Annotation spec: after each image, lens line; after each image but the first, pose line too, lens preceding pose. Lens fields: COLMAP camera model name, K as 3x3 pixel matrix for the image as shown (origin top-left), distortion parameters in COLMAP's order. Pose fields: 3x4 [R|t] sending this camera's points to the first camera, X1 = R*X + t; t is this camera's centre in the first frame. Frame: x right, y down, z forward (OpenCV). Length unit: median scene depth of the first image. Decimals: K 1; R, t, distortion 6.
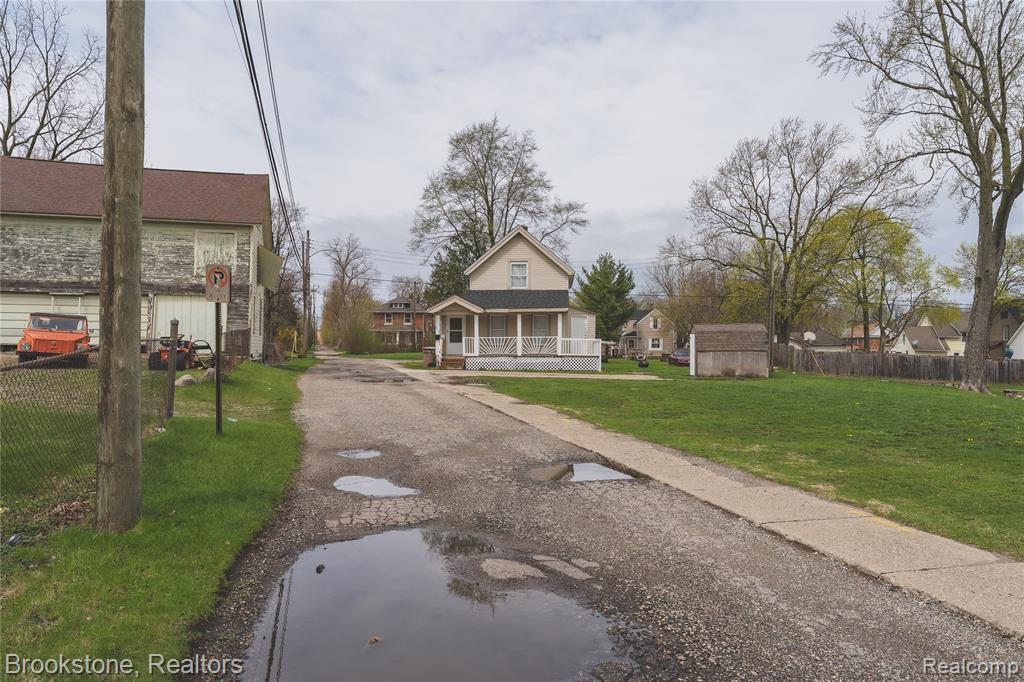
lens RADIAL K [[689.7, 0, 517.3], [0, 689.7, 348.3], [0, 0, 1]] dist [0.002646, 0.003957]
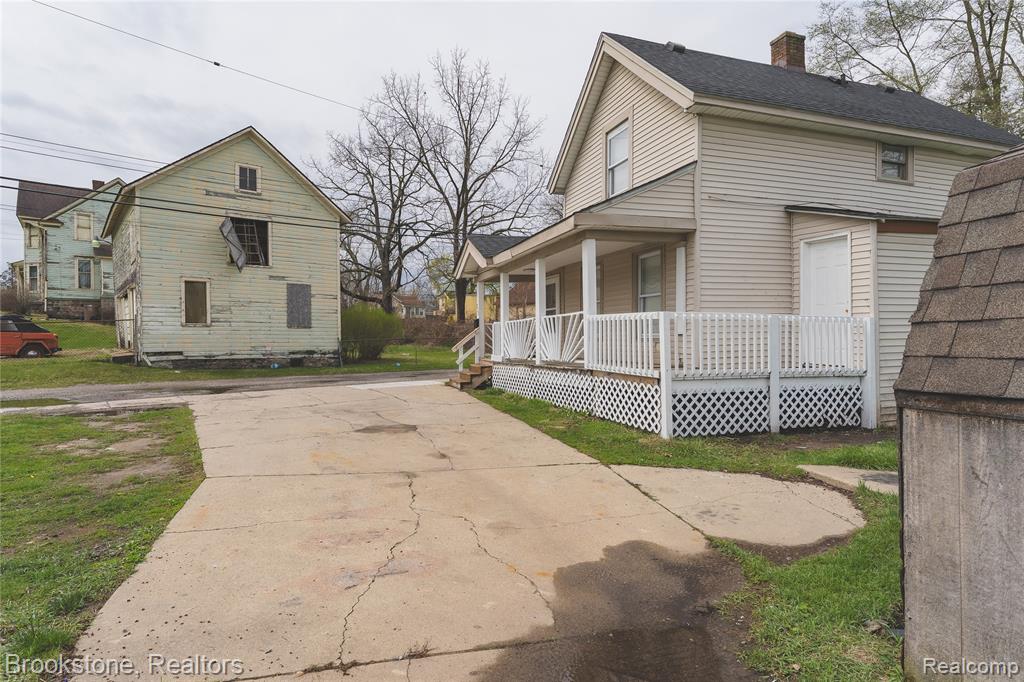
lens RADIAL K [[553.2, 0, 508.5], [0, 553.2, 336.5], [0, 0, 1]] dist [0.001734, 0.000760]
pose [[0.379487, -0.007254, -0.925169, 0.263670], [0.003139, 0.999974, -0.006553, -0.003005], [0.925192, -0.000417, 0.379500, 0.796893]]
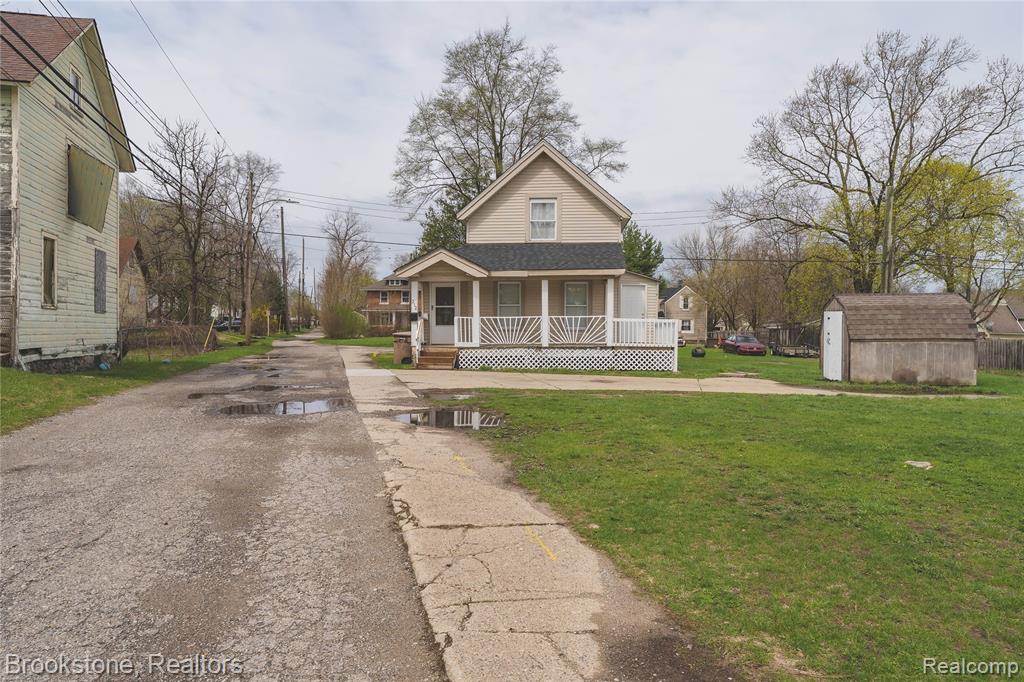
lens RADIAL K [[689.7, 0, 505.9], [0, 689.7, 338.1], [0, 0, 1]] dist [0.002646, 0.003957]
pose [[0.999573, 0.001148, -0.029209, -0.013040], [-0.000796, 0.999927, 0.012070, -0.003908], [0.029220, -0.012042, 0.999500, 0.347216]]
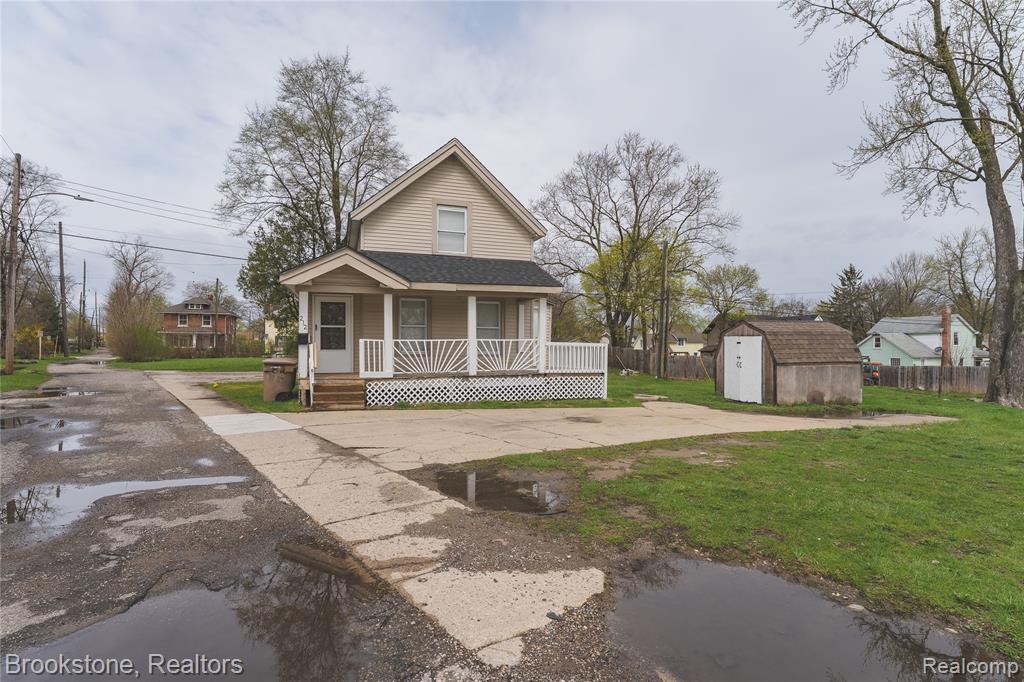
lens RADIAL K [[505.5, 0, 511.8], [0, 505.5, 344.7], [0, 0, 1]] dist [0.002038, -0.000883]
pose [[0.924245, 0.002194, 0.381793, -0.106904], [0.001578, 0.999953, -0.009568, -0.007895], [-0.381796, 0.009446, 0.924198, 0.582638]]
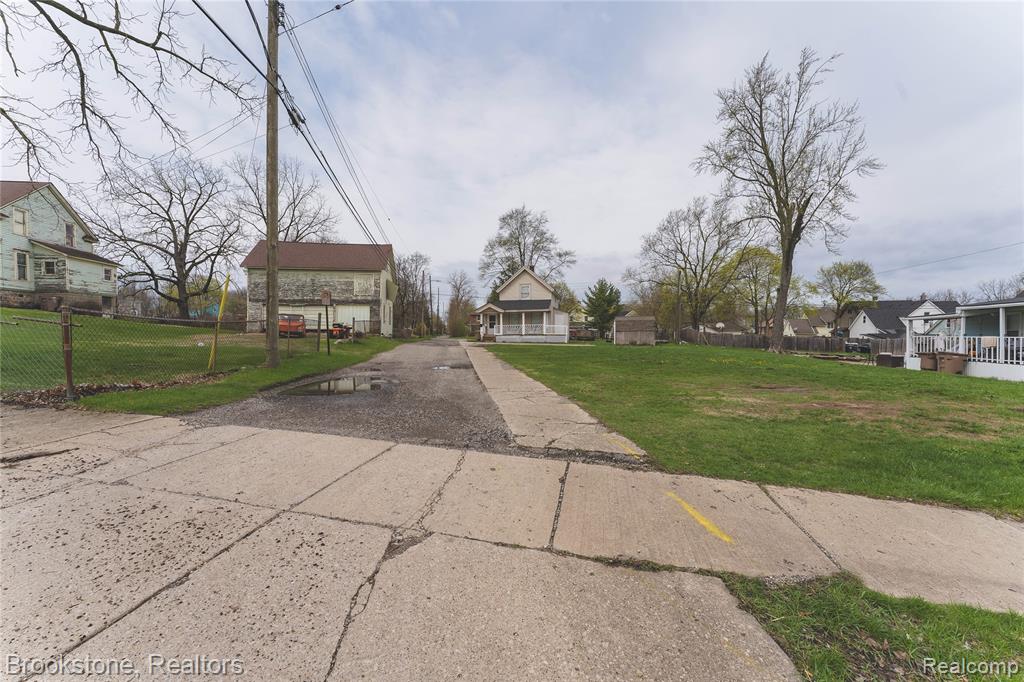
lens RADIAL K [[406.9, 0, 513.5], [0, 406.9, 348.3], [0, 0, 1]] dist [-0.000401, 0.000430]
pose [[0.991766, -0.001656, -0.128056, 0.109415], [0.005556, 0.999531, 0.030100, 0.013266], [0.127946, -0.030564, 0.991310, -0.105170]]
